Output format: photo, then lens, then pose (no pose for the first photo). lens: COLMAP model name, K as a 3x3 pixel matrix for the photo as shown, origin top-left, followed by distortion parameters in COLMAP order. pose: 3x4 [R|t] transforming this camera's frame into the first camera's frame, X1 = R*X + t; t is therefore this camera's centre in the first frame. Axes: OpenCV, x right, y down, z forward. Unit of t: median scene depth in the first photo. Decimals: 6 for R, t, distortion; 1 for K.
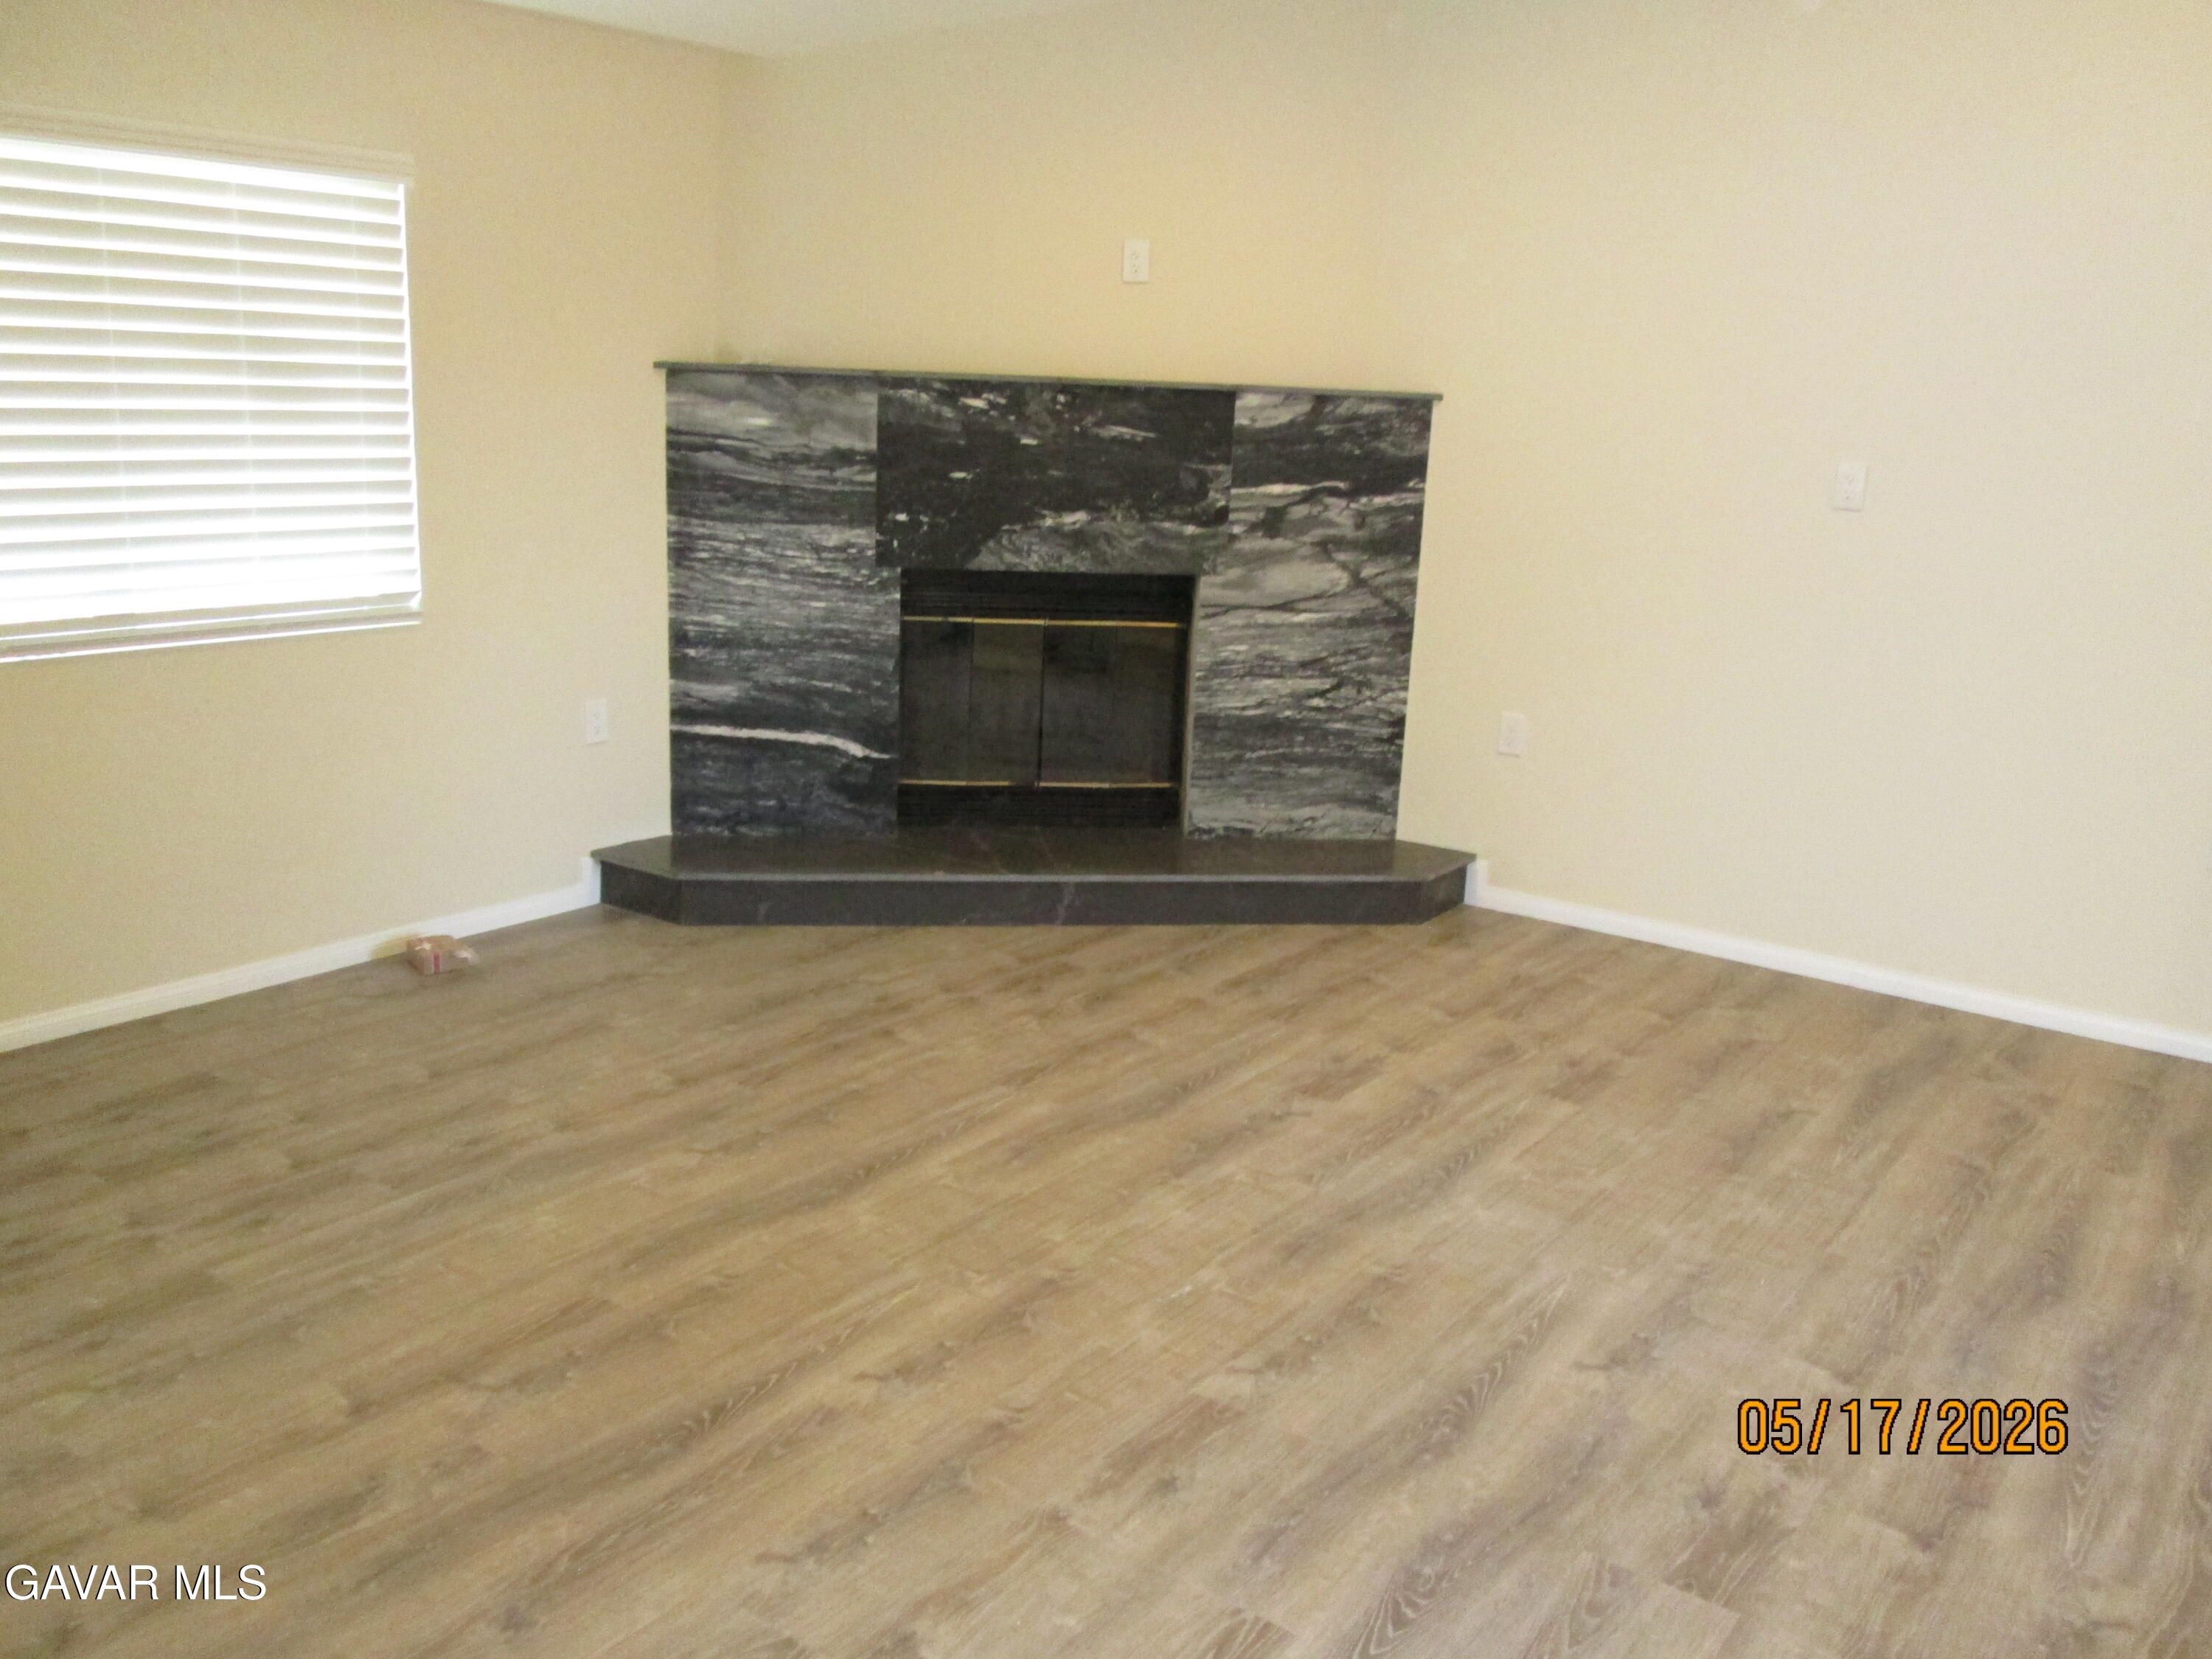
lens RADIAL K [[1817.2, 0, 1110.0], [0, 1817.2, 822.5], [0, 0, 1]] dist [-0.045146, 0.012542]
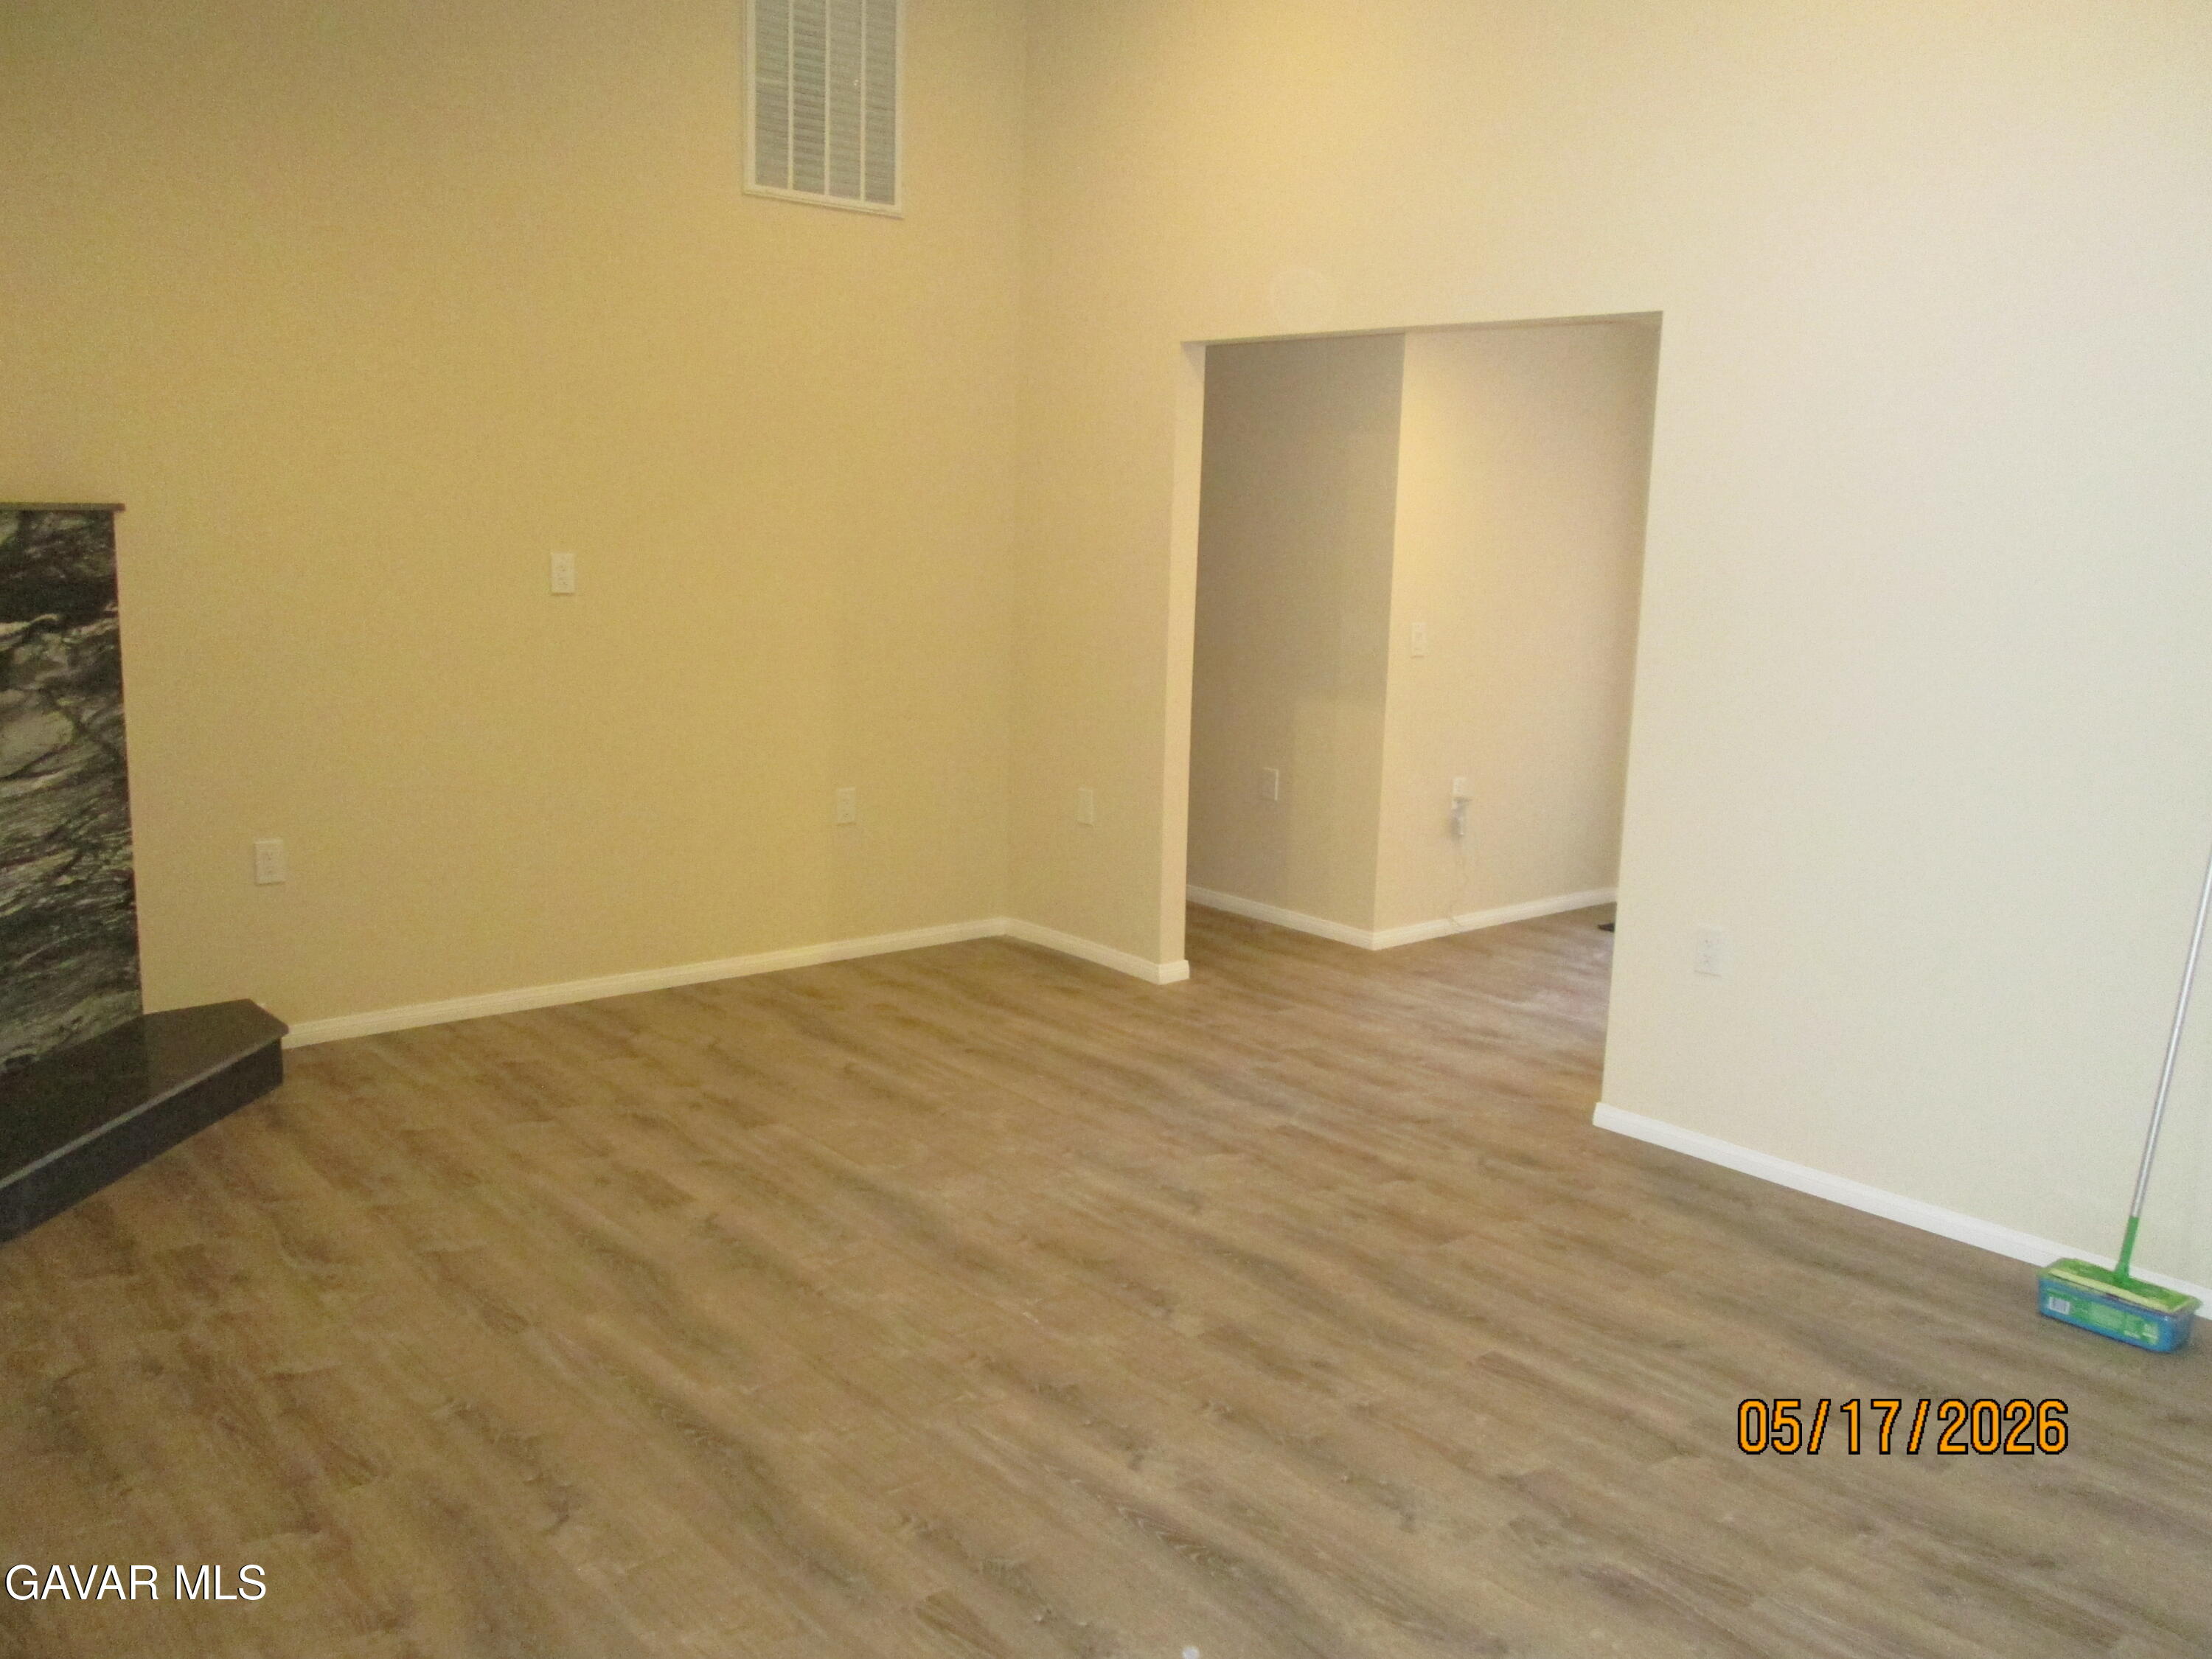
lens RADIAL K [[1817.2, 0, 1110.0], [0, 1817.2, 822.5], [0, 0, 1]] dist [-0.045146, 0.012542]
pose [[0.248323, -0.202175, 0.947344, -0.603801], [0.213937, 0.965274, 0.149924, -0.126678], [-0.944758, 0.165442, 0.282952, 0.360850]]
